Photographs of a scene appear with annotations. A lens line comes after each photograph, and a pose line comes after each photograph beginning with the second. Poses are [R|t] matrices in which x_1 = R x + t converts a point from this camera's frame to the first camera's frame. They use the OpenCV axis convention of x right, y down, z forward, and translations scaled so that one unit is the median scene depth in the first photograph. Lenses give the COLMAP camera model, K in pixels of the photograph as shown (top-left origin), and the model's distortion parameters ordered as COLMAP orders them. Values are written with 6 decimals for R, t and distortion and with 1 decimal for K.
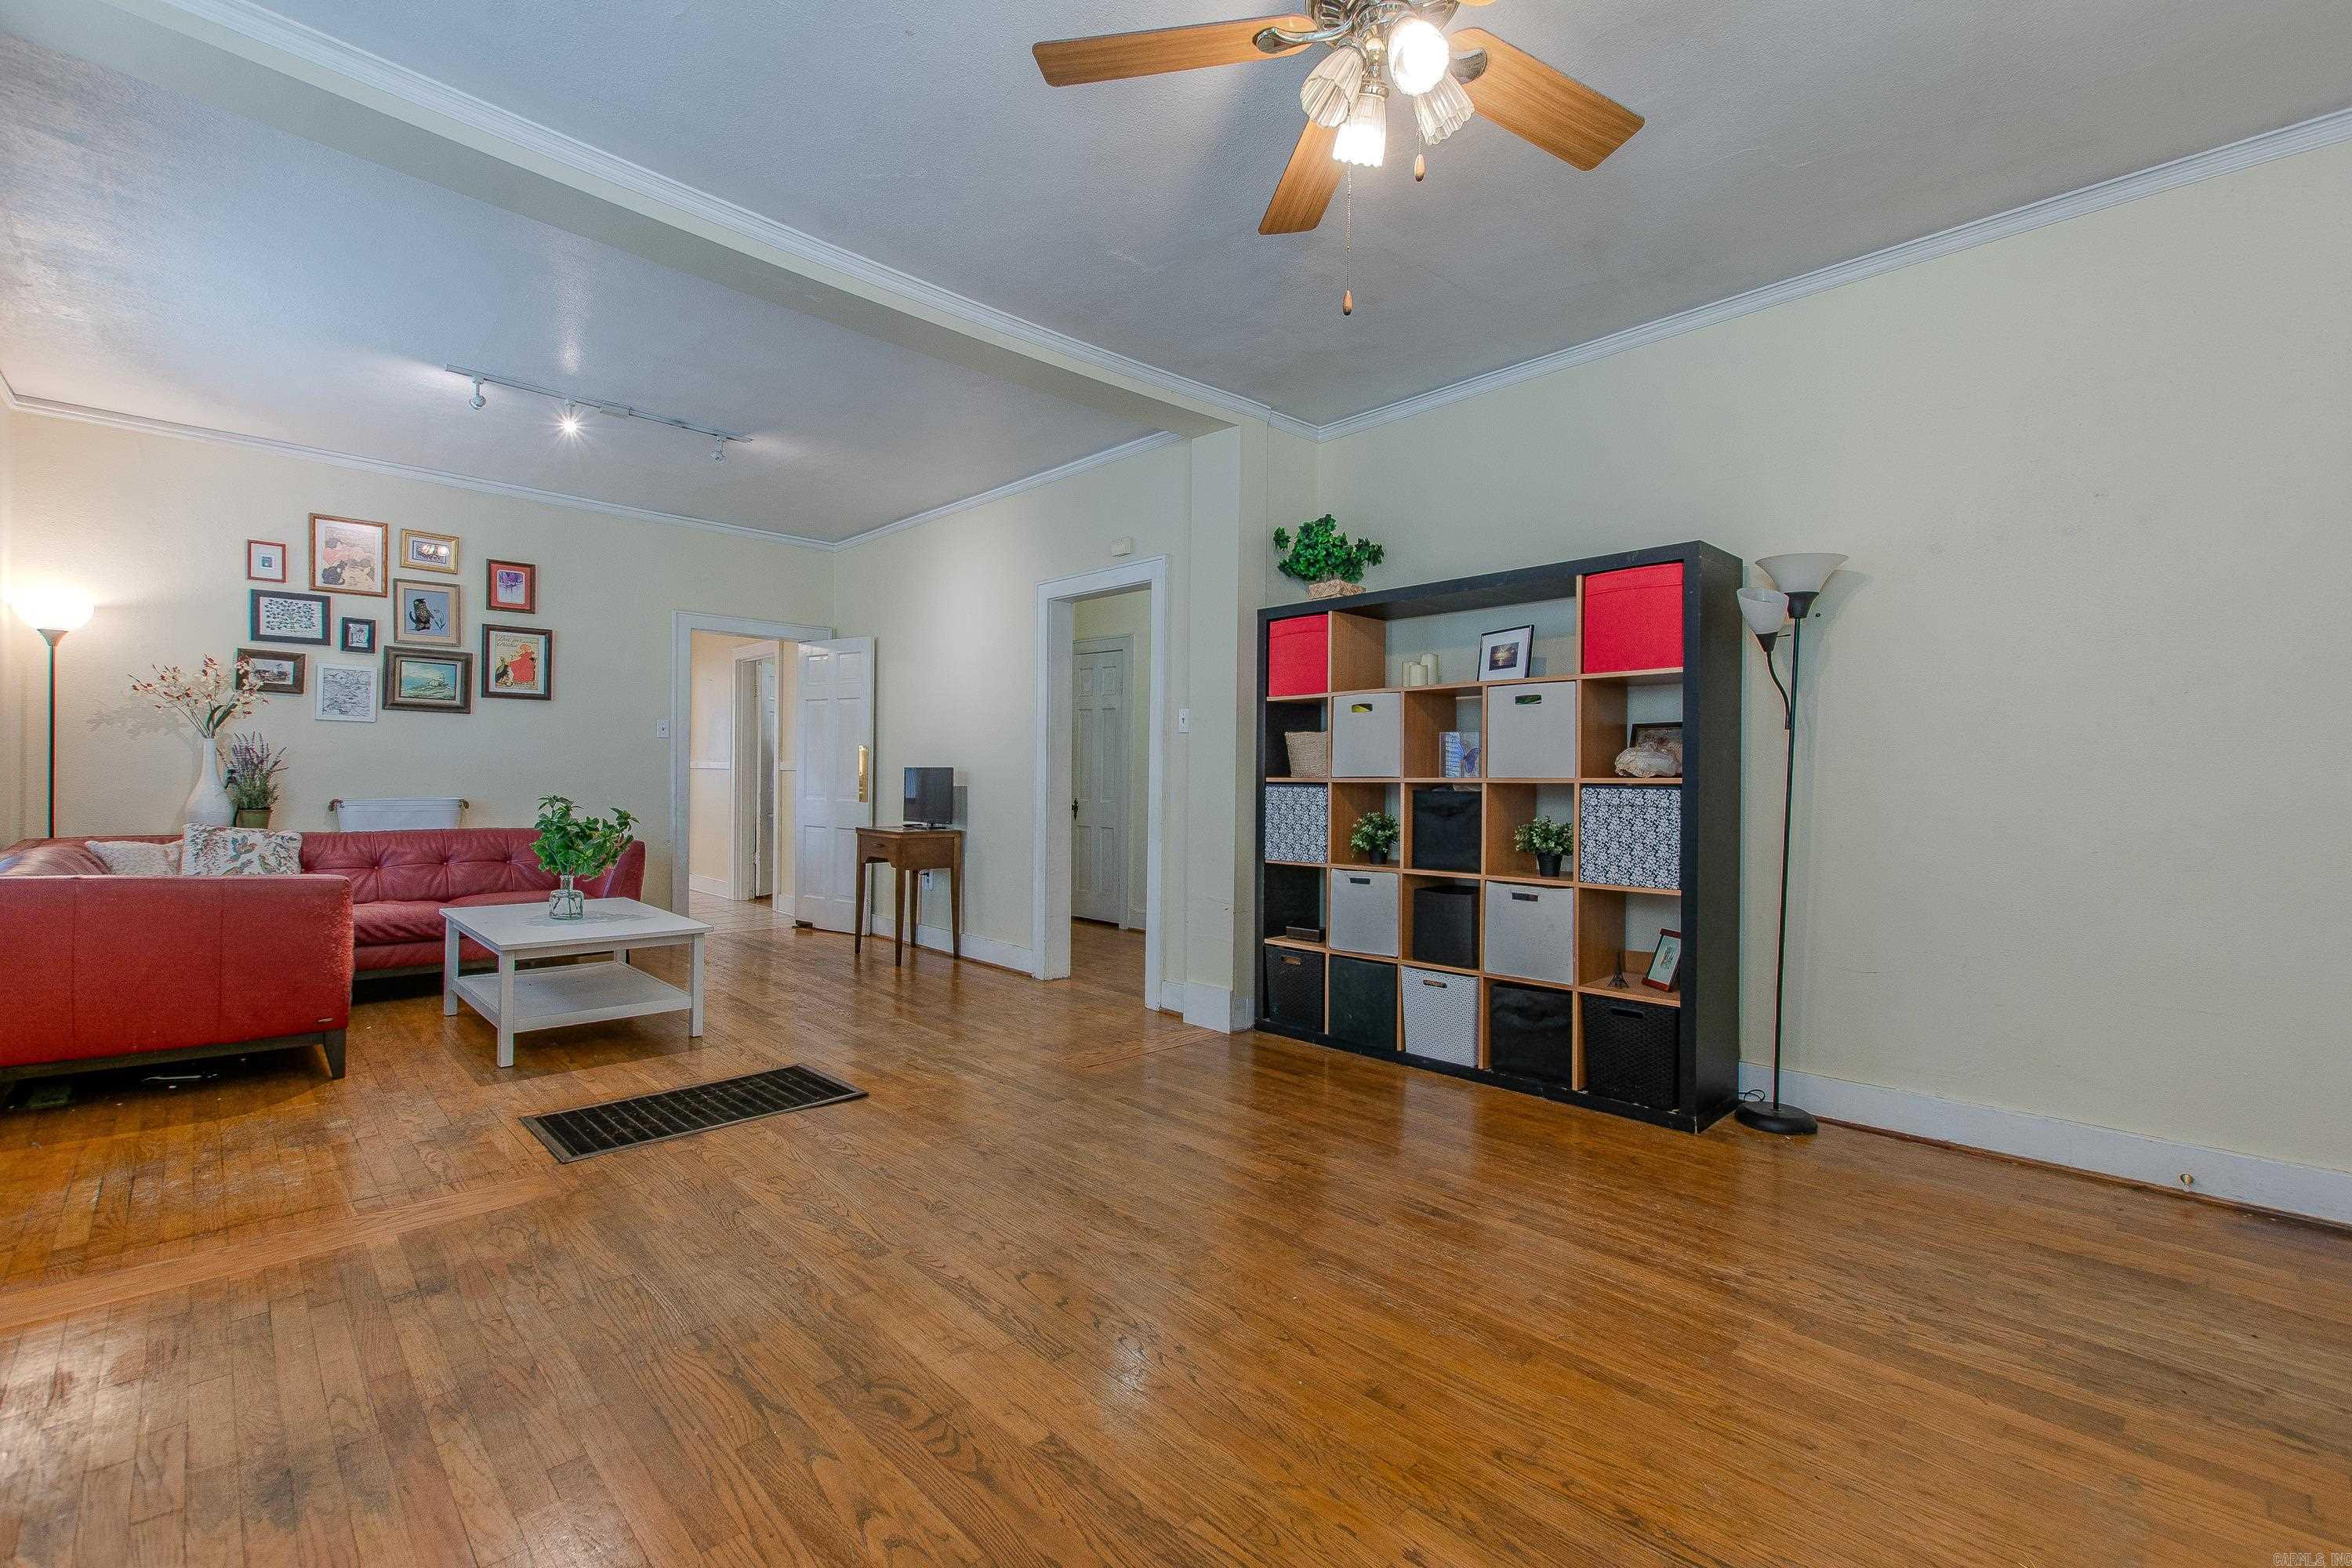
lens RADIAL K [[1023.7, 0, 1187.6], [0, 1023.7, 780.1], [0, 0, 1]] dist [0.005166, -0.003374]
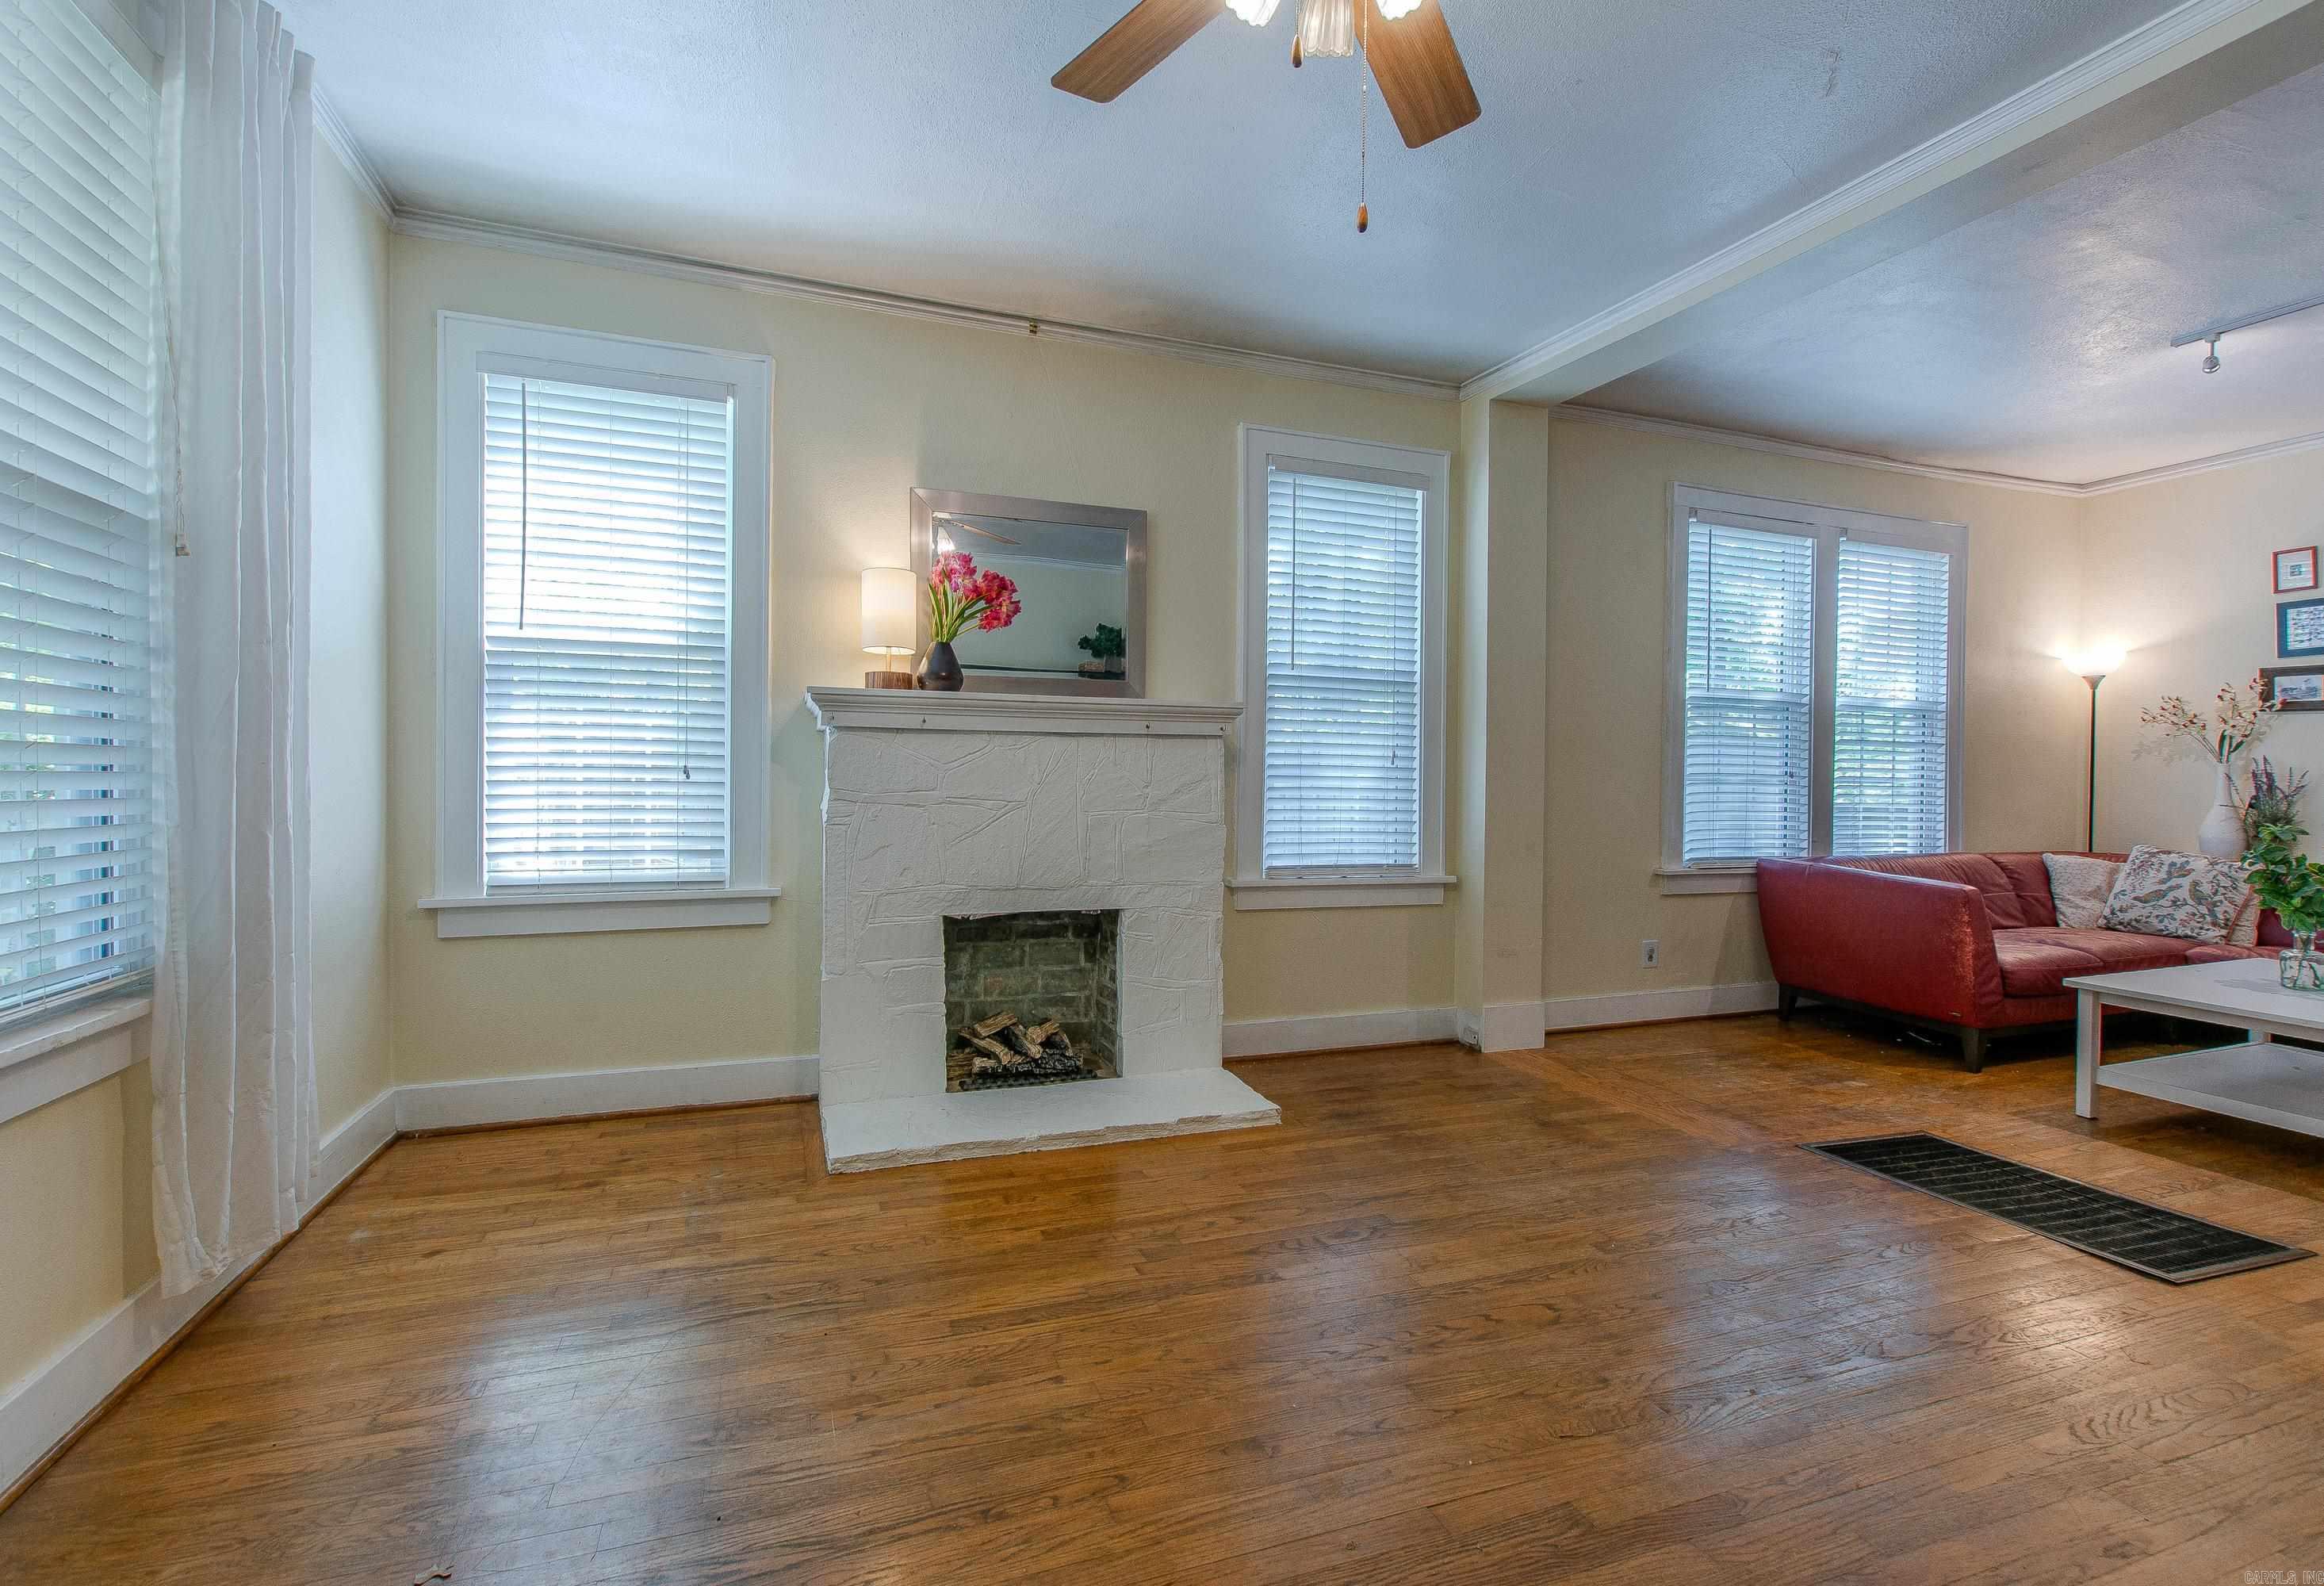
lens RADIAL K [[1027.0, 0, 1142.7], [0, 1027.0, 790.6], [0, 0, 1]] dist [0.008385, -0.004568]
pose [[-0.421133, -0.004449, -0.906988, 0.414832], [-0.020455, 0.999780, 0.004593, 0.002507], [0.906768, 0.020486, -0.421132, 0.499364]]
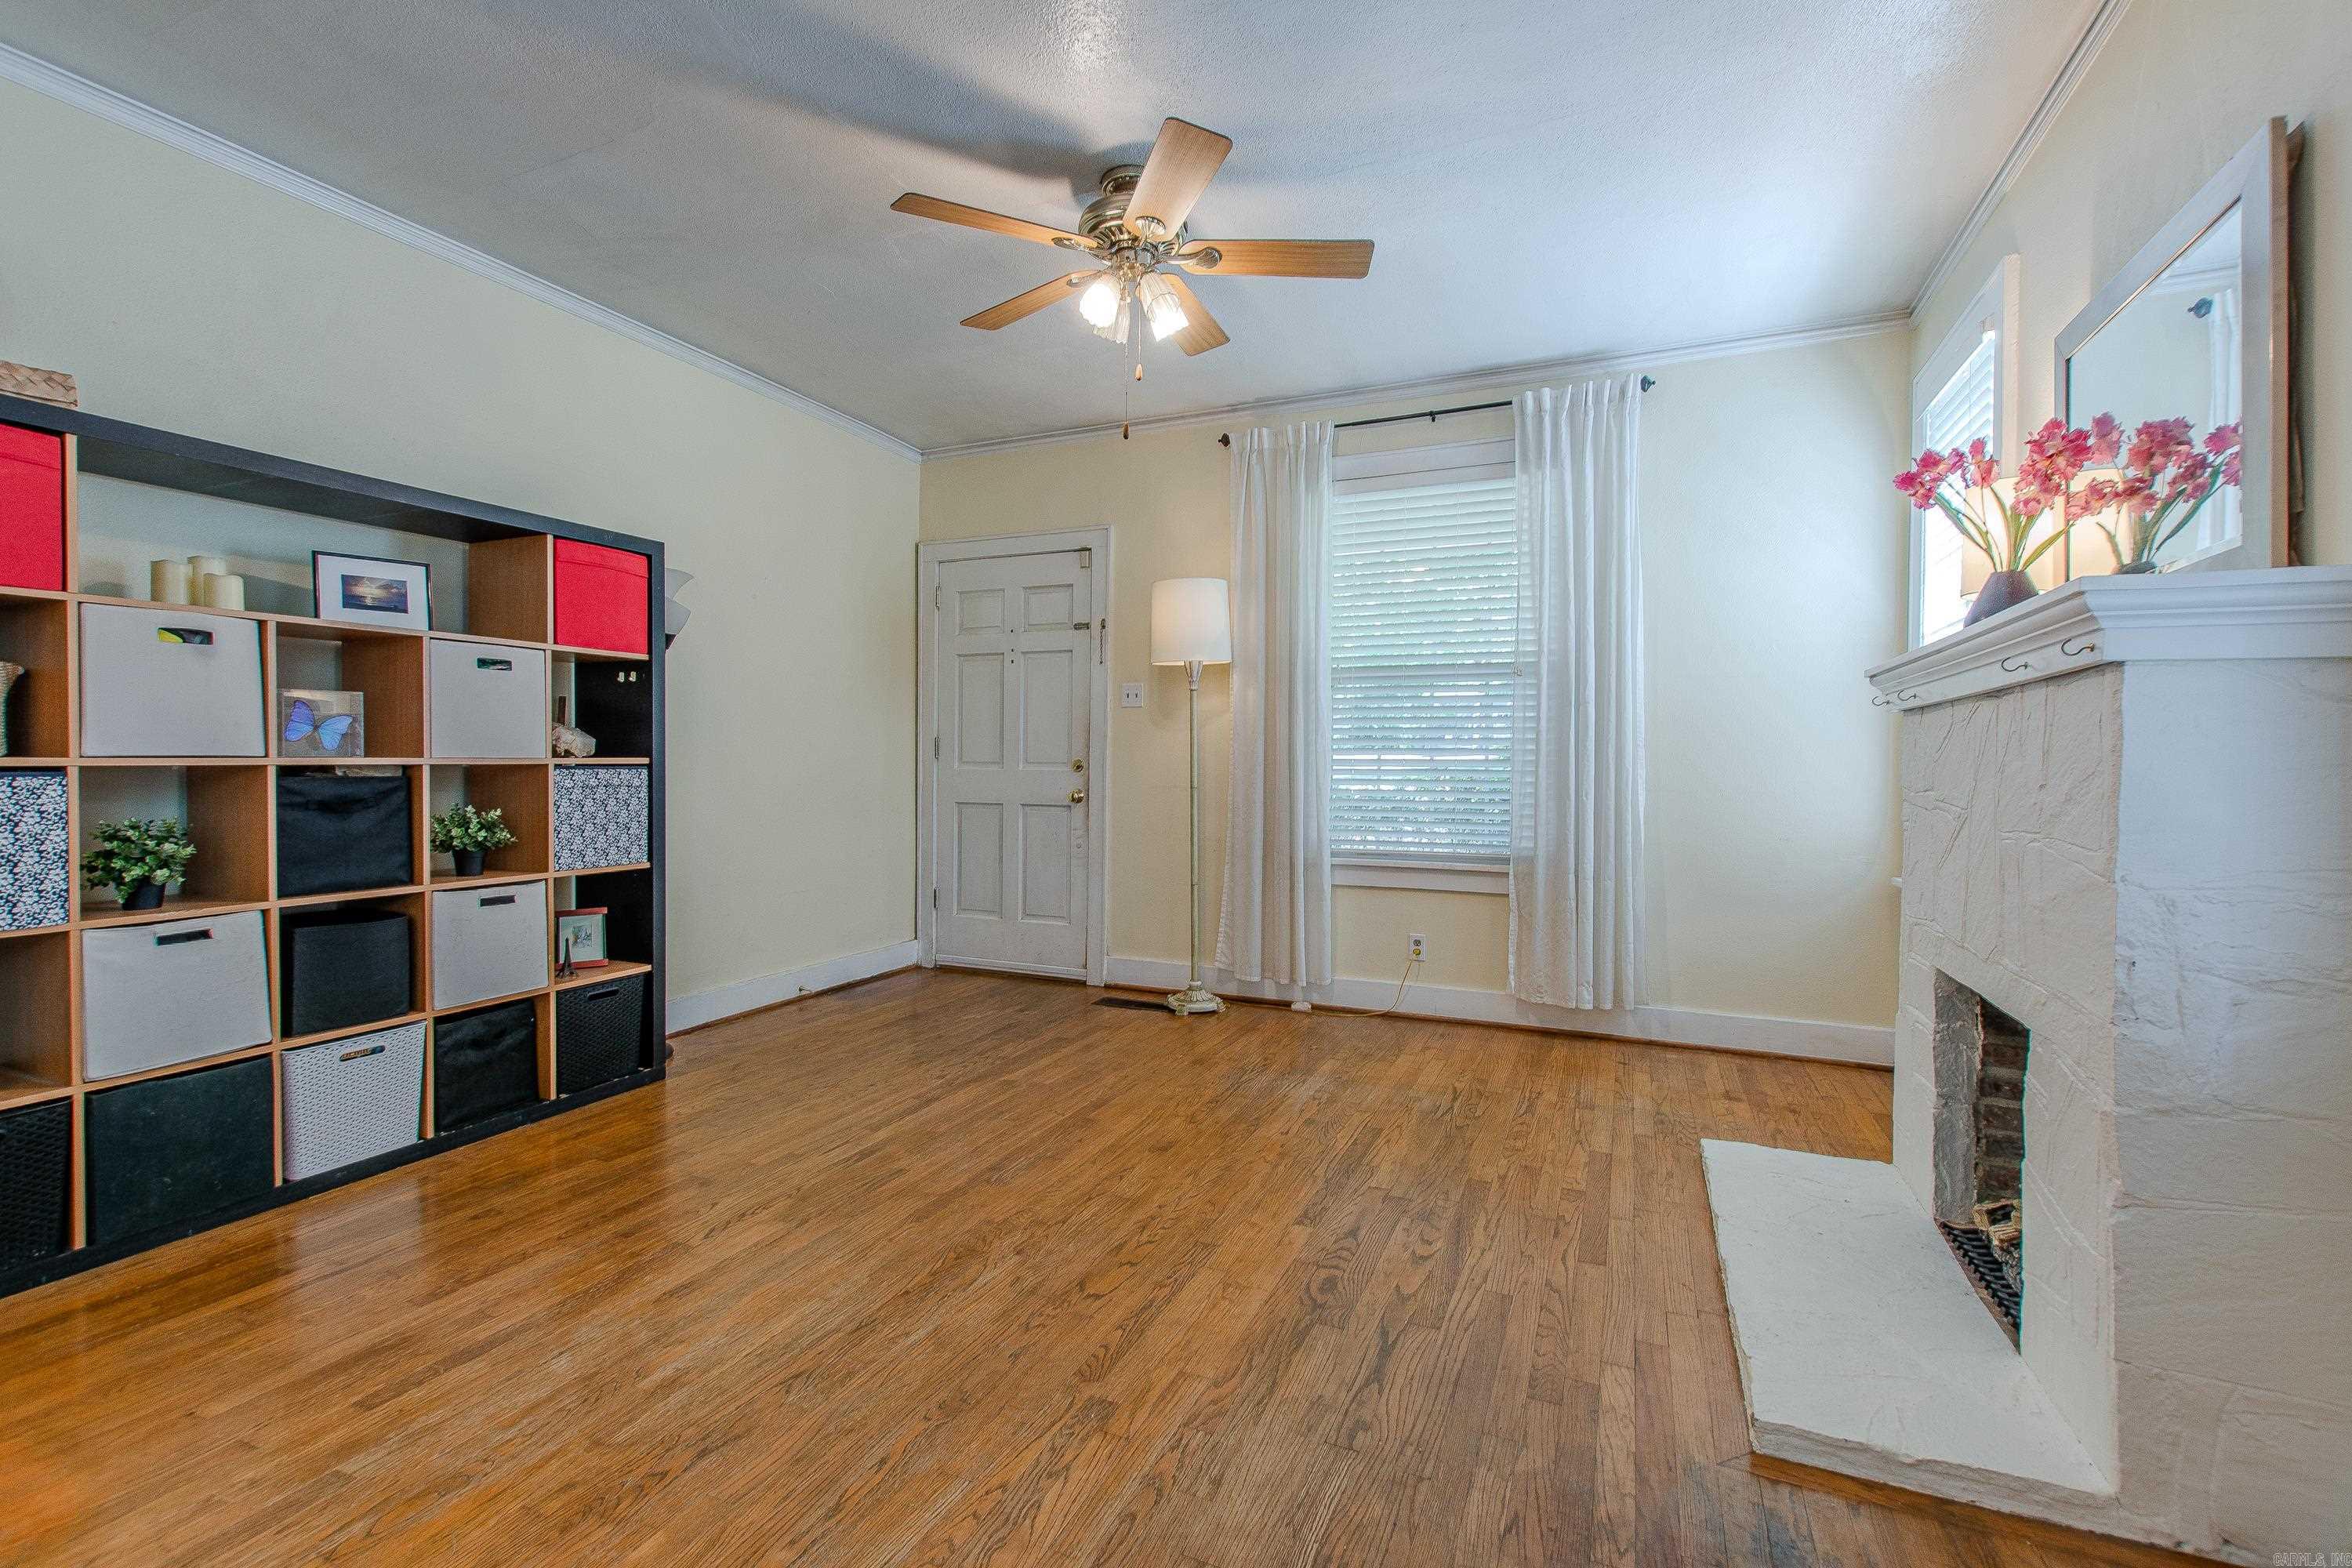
lens RADIAL K [[1023.7, 0, 1188.6], [0, 1023.7, 774.6], [0, 0, 1]] dist [0.005166, -0.003374]
pose [[-0.381733, -0.021532, 0.924022, -0.501971], [-0.006262, 0.999766, 0.020710, -0.007350], [-0.924251, 0.002120, -0.381779, 0.608738]]
